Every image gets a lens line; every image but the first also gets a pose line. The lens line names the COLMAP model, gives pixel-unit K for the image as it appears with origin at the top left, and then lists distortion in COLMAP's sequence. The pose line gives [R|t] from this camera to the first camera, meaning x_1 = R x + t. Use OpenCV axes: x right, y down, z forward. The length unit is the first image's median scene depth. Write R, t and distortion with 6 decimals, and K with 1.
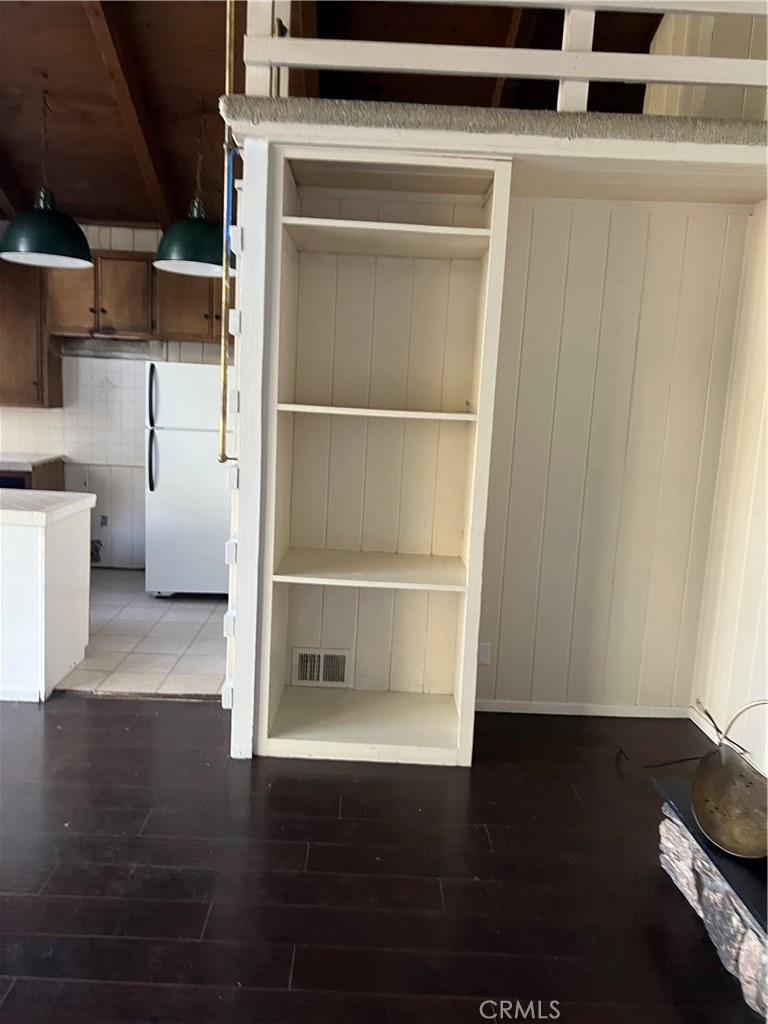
lens RADIAL K [[716.0, 0, 384.0], [0, 716.0, 512.0], [0, 0, 1]] dist [0.014351, -0.005342]
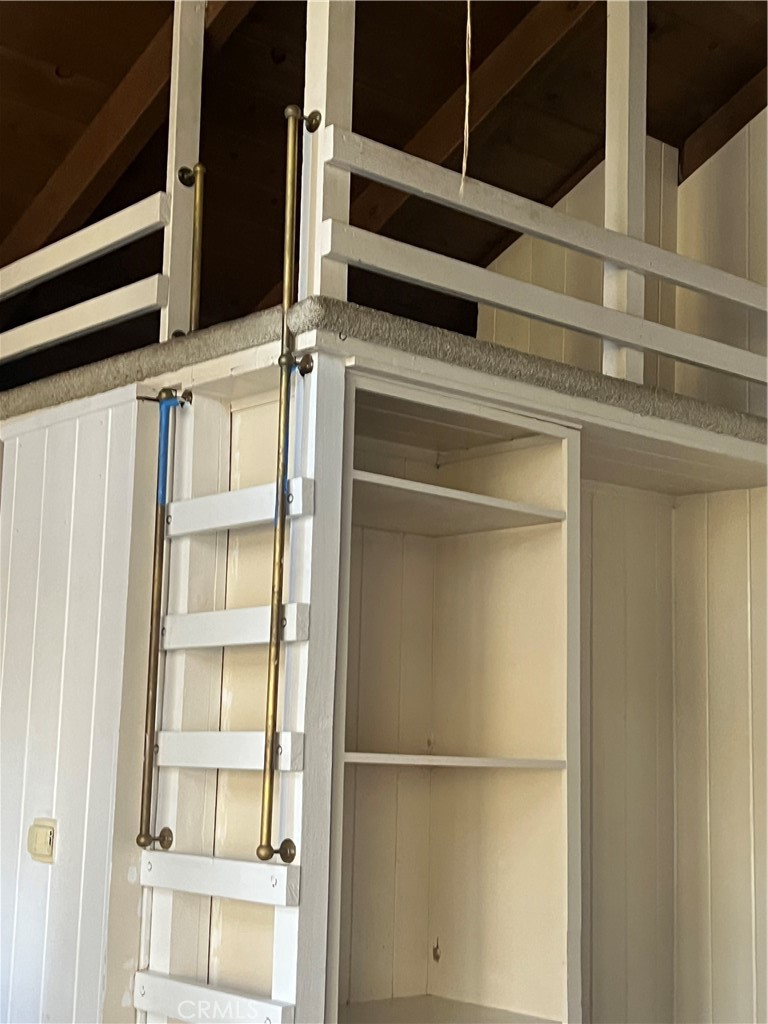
lens RADIAL K [[1438.7, 0, 382.7], [0, 1438.7, 538.6], [0, 0, 1]] dist [0.166817, -0.037362]
pose [[0.757365, 0.065138, 0.649735, -0.946128], [0.100296, 0.971601, -0.214317, -0.061339], [-0.645243, 0.227481, 0.729324, 0.031871]]
